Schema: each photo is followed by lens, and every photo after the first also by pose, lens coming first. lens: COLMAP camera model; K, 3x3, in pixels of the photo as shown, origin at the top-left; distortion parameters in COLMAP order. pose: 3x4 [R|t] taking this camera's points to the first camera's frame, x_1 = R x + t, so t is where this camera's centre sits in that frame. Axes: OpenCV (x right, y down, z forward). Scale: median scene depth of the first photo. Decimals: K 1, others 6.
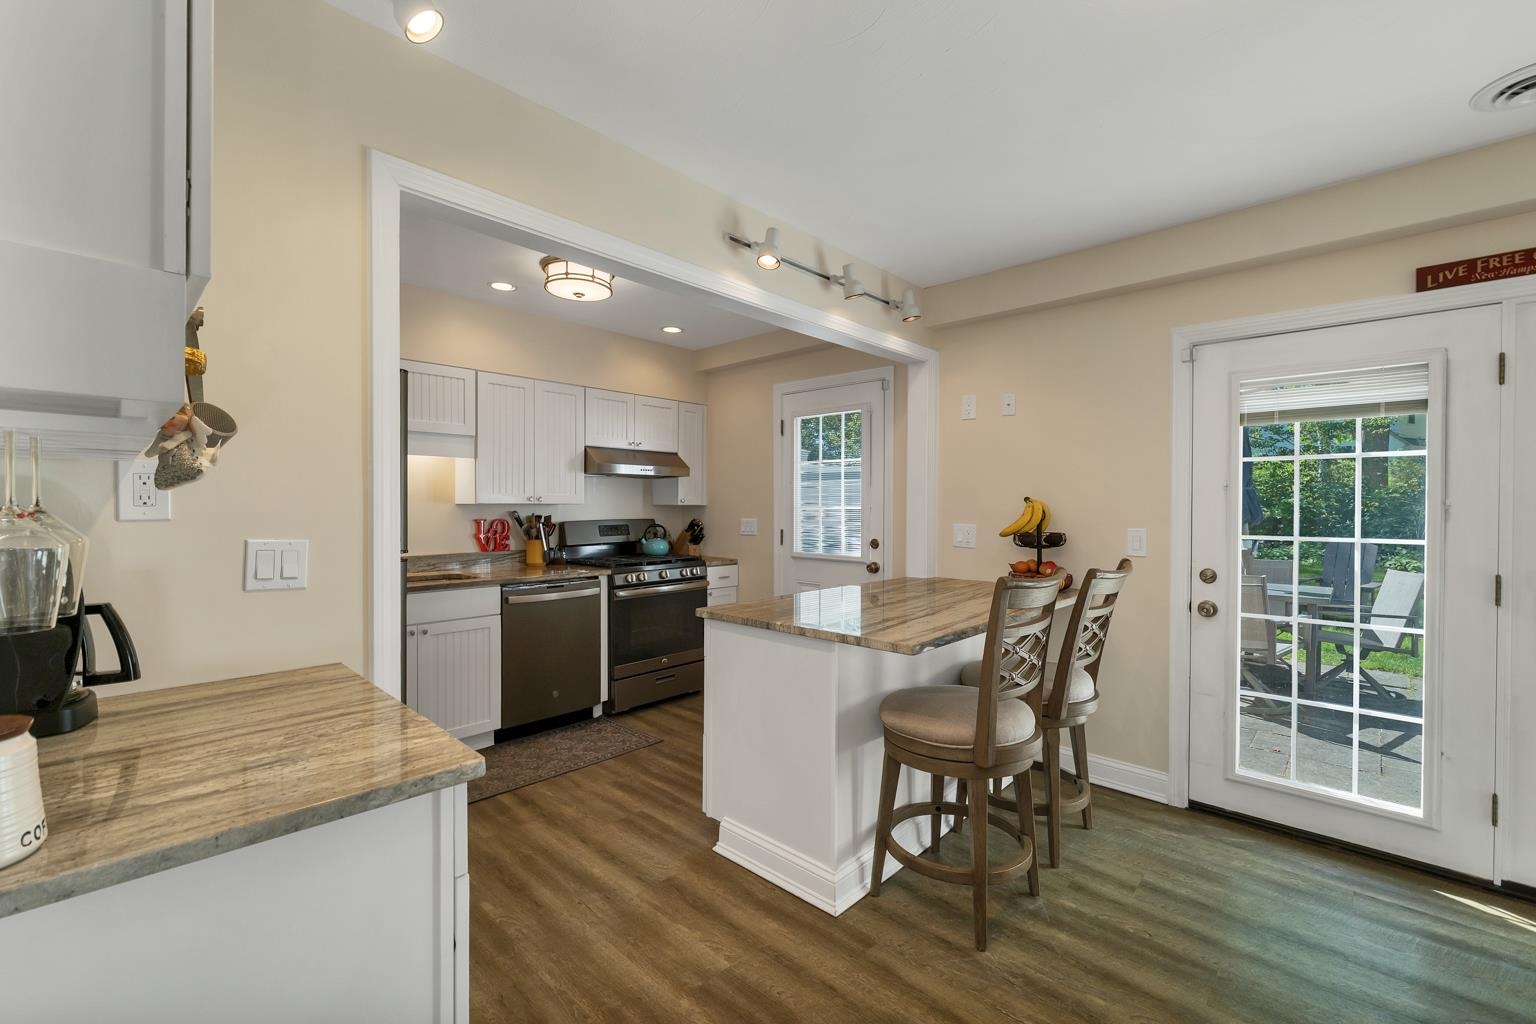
lens RADIAL K [[649.0, 0, 765.6], [0, 649.0, 516.9], [0, 0, 1]] dist [-0.000344, 0.000289]
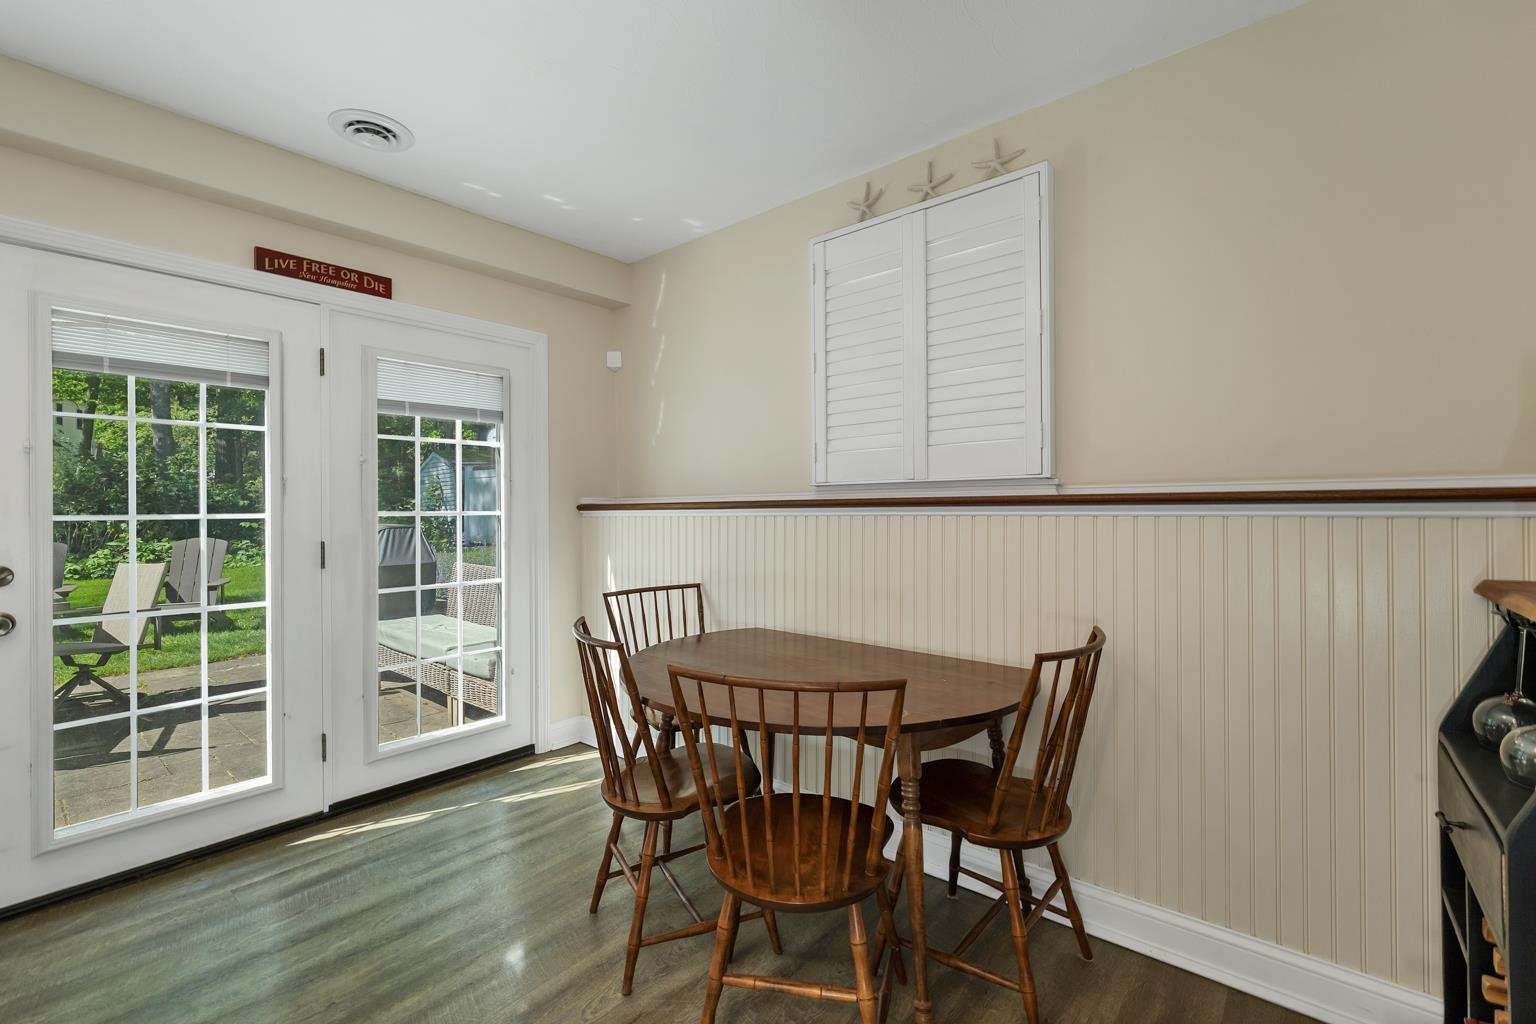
lens RADIAL K [[658.4, 0, 768.0], [0, 658.4, 512.0], [0, 0, 1]] dist [-0.001101, 0.000239]
pose [[-0.063436, -0.006793, 0.997963, -0.057327], [0.023682, 0.999685, 0.008310, 0.032041], [-0.997705, 0.024161, -0.063255, 0.199311]]
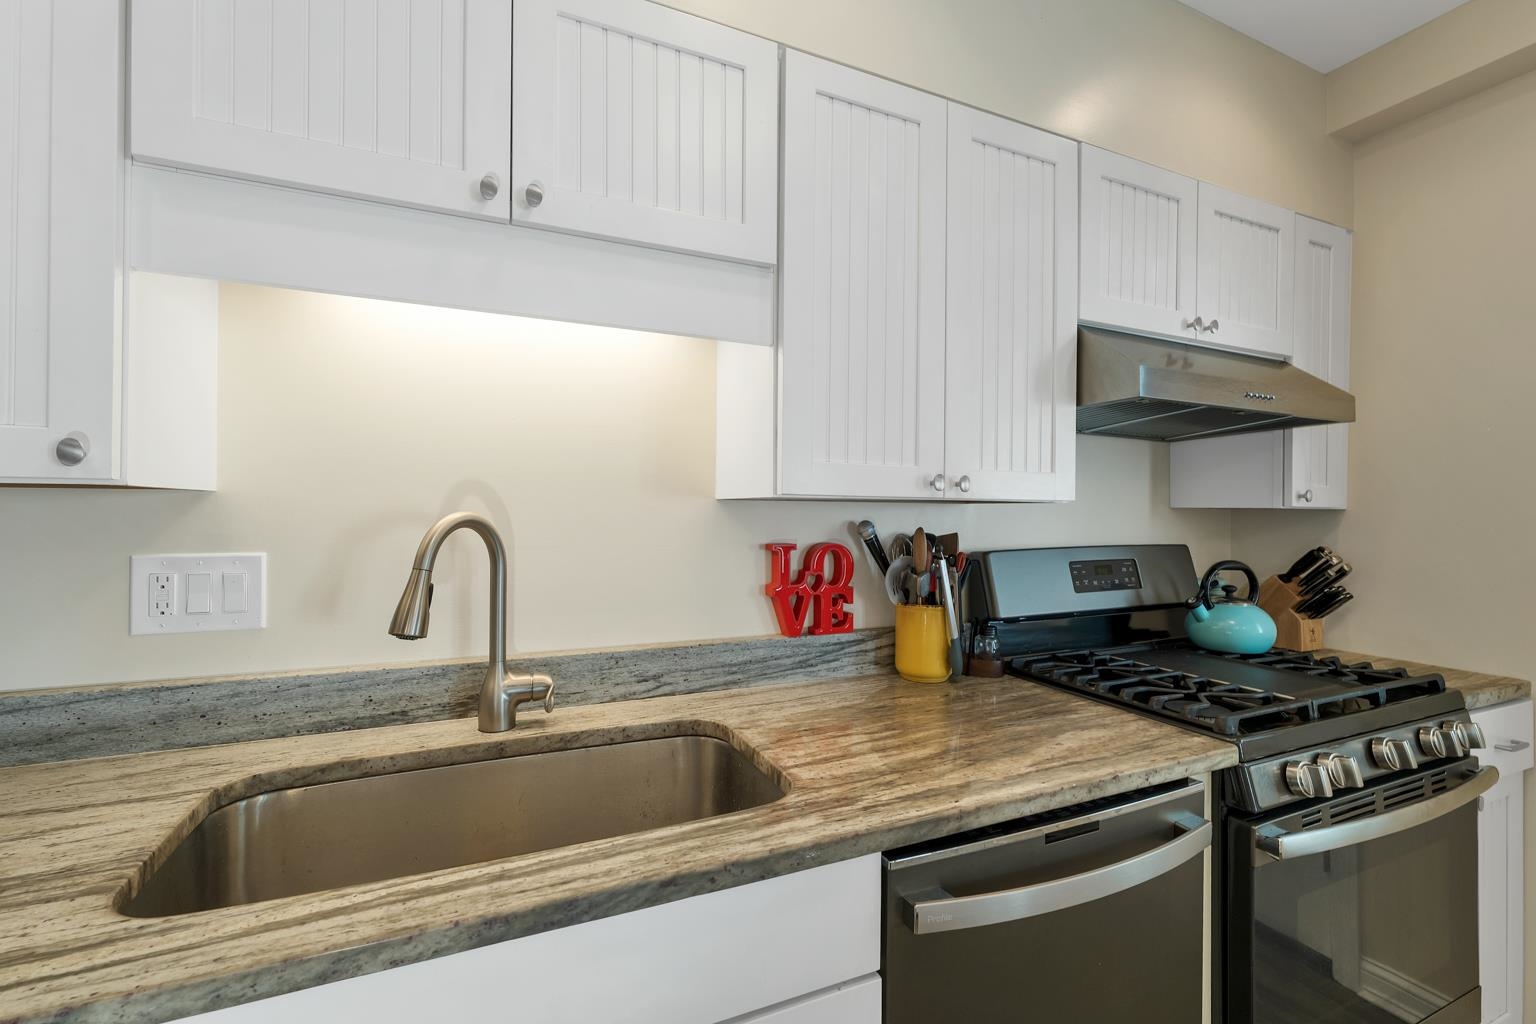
lens RADIAL K [[658.4, 0, 768.0], [0, 658.4, 512.0], [0, 0, 1]] dist [-0.001101, 0.000239]
pose [[0.926260, 0.005637, -0.376842, -0.399239], [-0.013105, 0.999765, -0.017256, -0.009557], [0.376656, 0.020922, 0.926117, 0.854539]]
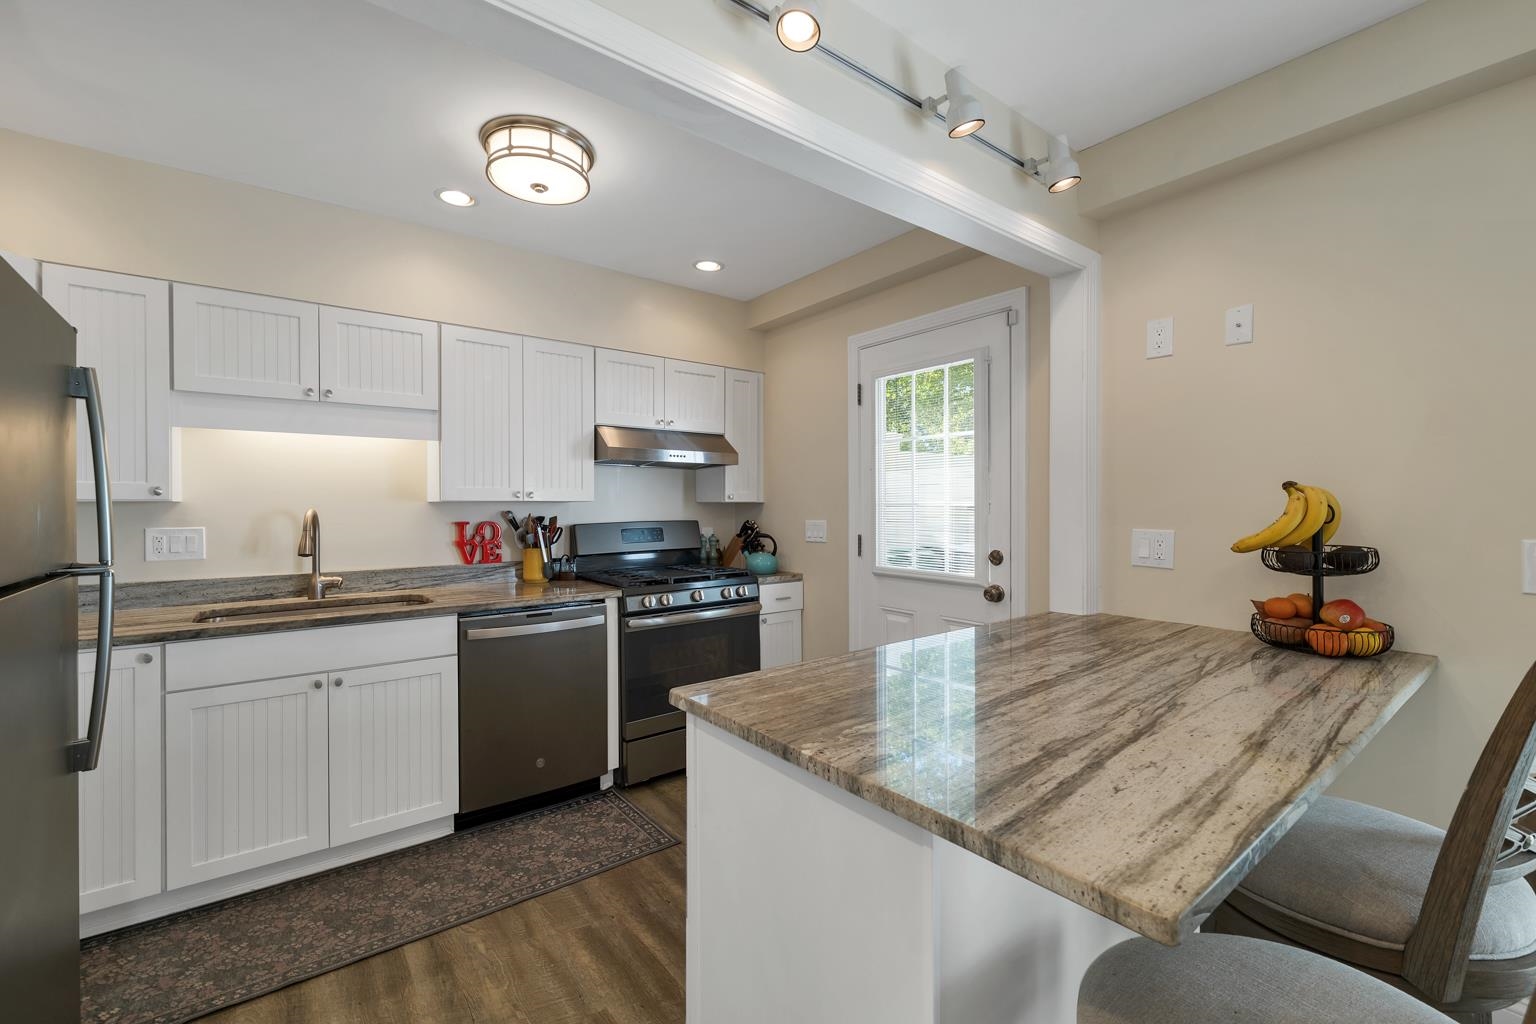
lens RADIAL K [[645.5, 0, 764.0], [0, 645.5, 510.4], [0, 0, 1]] dist [0.001560, 0.000340]
pose [[0.987834, -0.004402, -0.155452, 0.044392], [0.002972, 0.999951, -0.009432, -0.002243], [0.155485, 0.008855, 0.987798, 0.383798]]
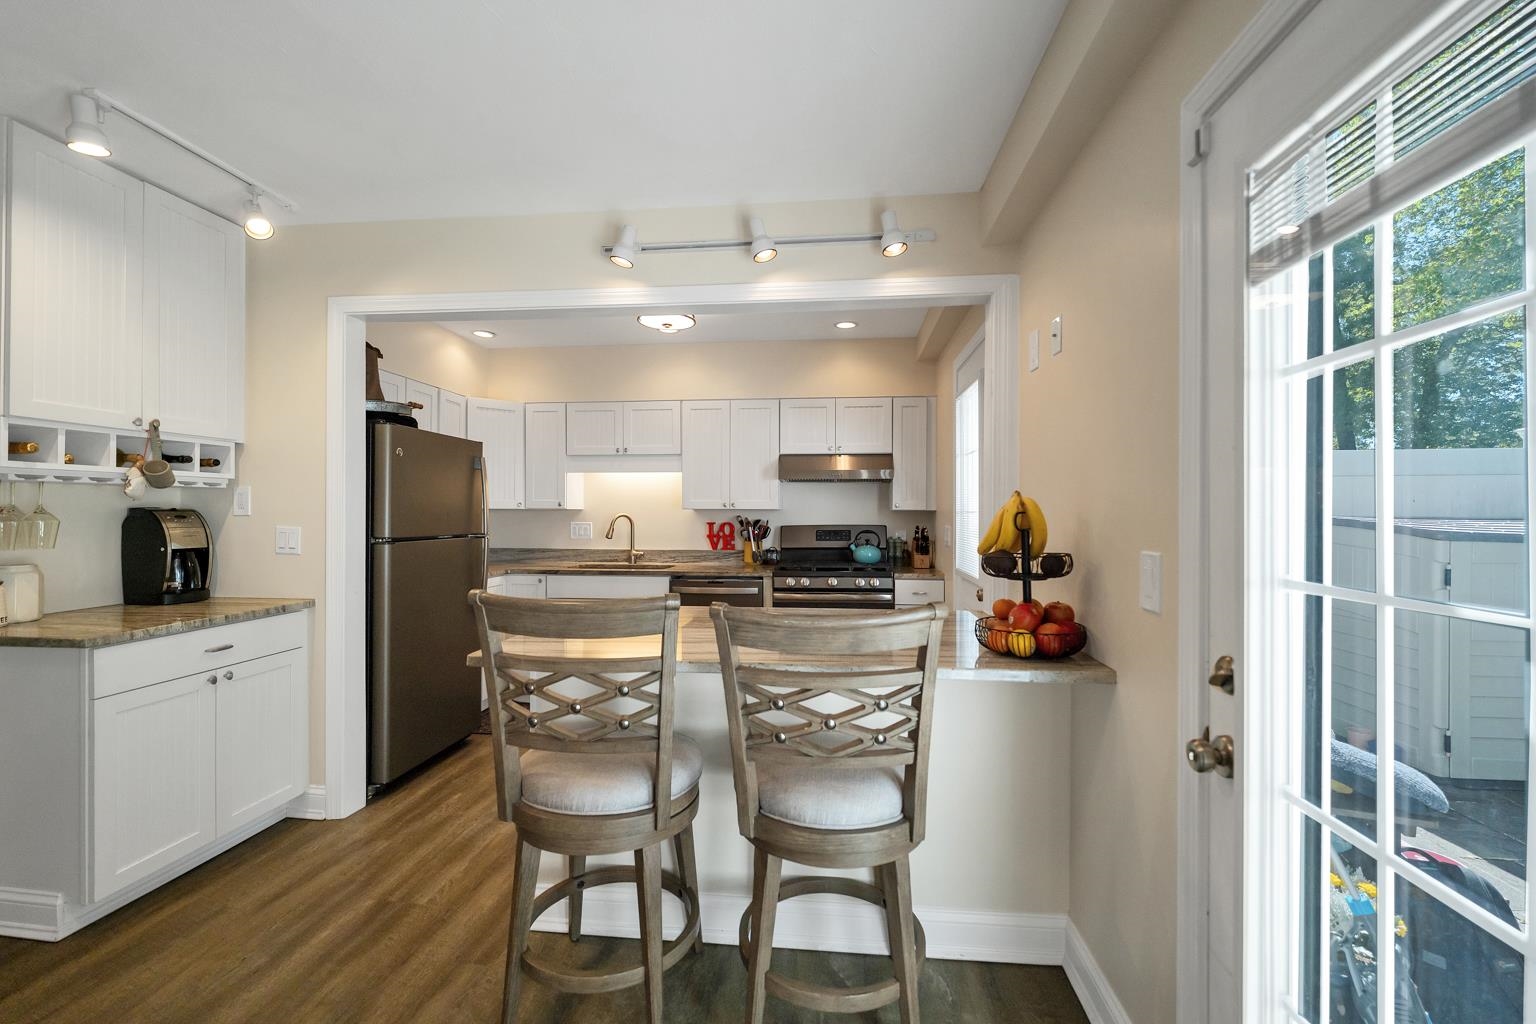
lens RADIAL K [[642.0, 0, 769.9], [0, 642.0, 519.1], [0, 0, 1]] dist [-0.000410, 0.000000]
pose [[0.607329, 0.005988, -0.794428, 0.731522], [-0.014397, 0.999890, -0.003470, 0.000022], [0.794320, 0.013545, 0.607349, 0.470529]]
